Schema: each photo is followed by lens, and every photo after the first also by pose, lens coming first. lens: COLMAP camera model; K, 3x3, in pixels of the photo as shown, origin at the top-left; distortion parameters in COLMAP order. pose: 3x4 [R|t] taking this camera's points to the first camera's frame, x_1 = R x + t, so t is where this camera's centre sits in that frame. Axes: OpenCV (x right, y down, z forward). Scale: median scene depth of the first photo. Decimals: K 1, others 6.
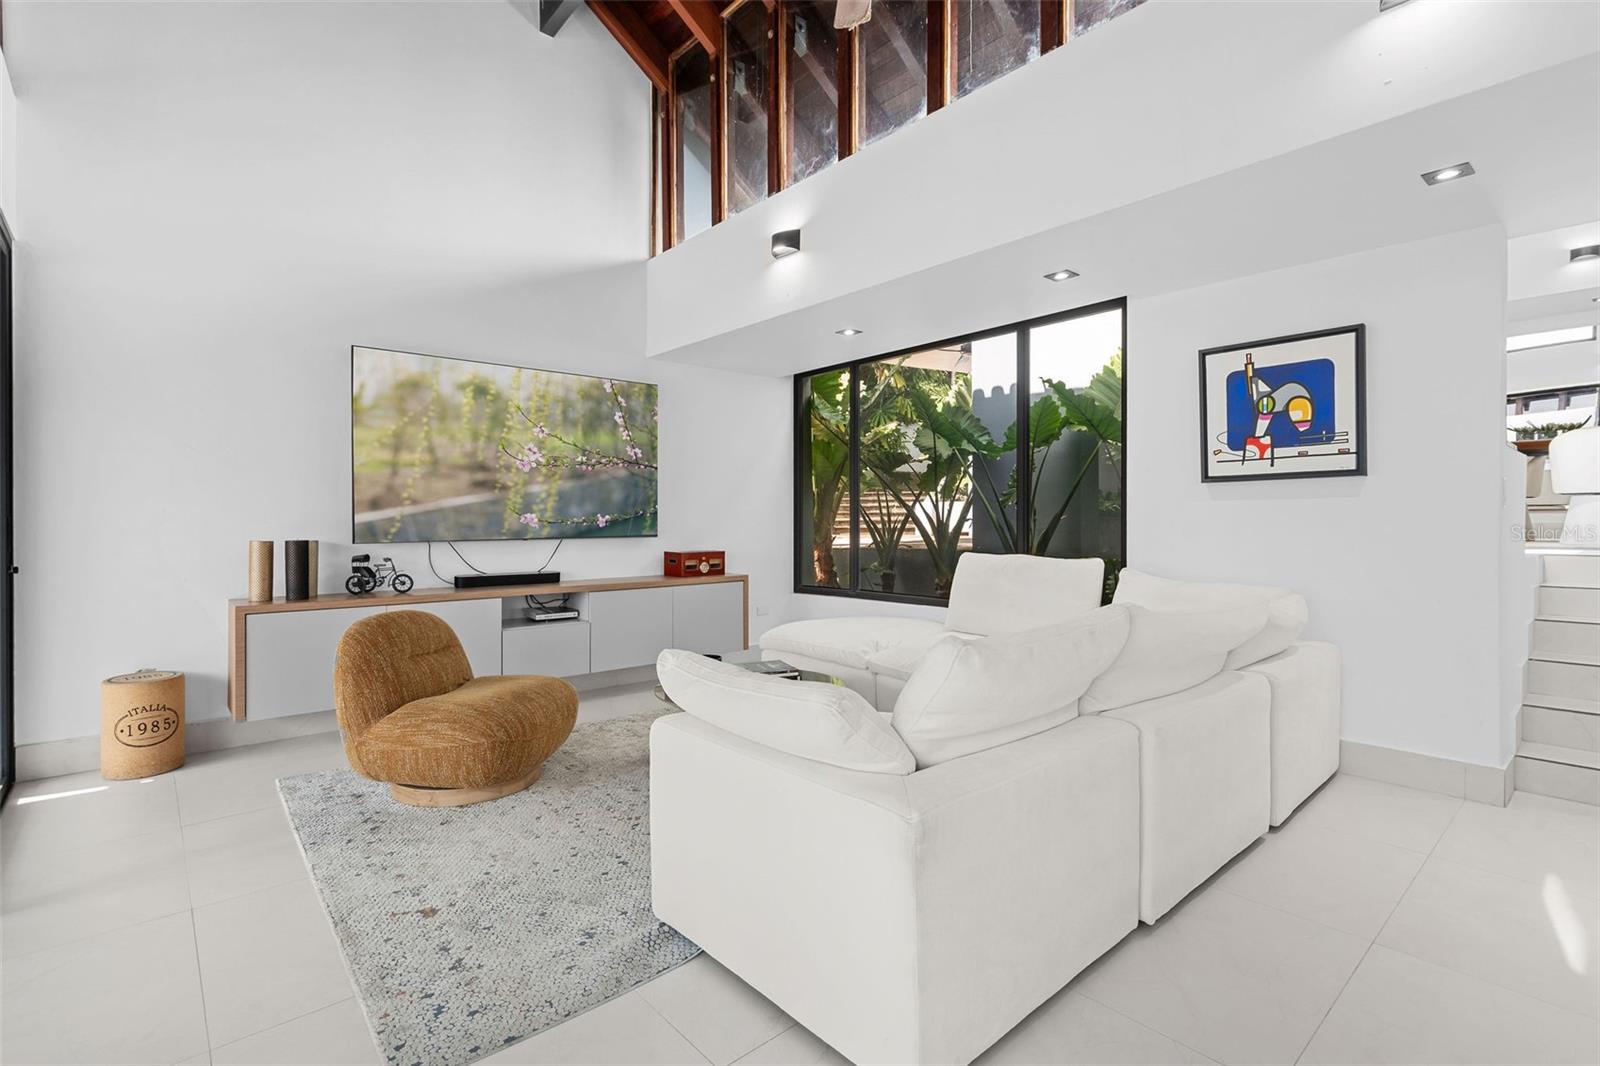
lens RADIAL K [[718.2, 0, 765.4], [0, 718.2, 519.5], [0, 0, 1]] dist [-0.004988, 0.002153]
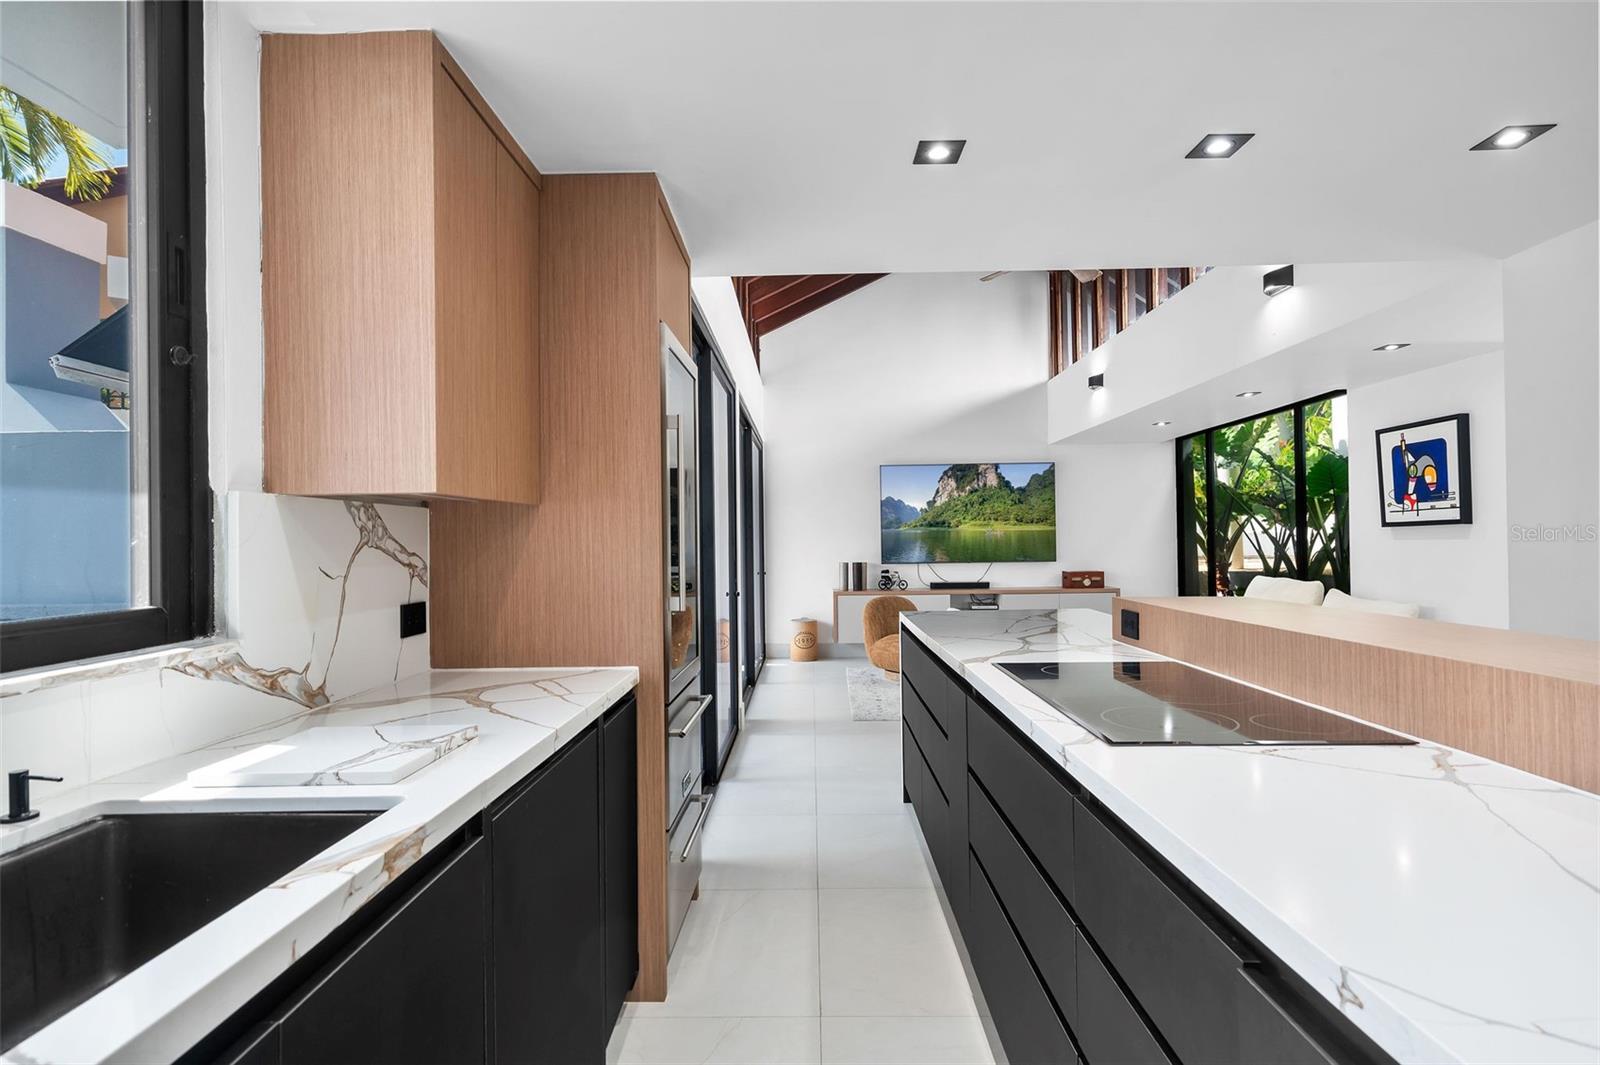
lens RADIAL K [[826.4, 0, 801.9], [0, 826.4, 533.4], [0, 0, 1]] dist [0.000804, 0.000109]
pose [[0.742007, -0.012662, -0.670273, 0.870503], [0.013188, 0.999904, -0.004290, -0.048463], [0.670263, -0.005656, 0.742102, -0.930261]]
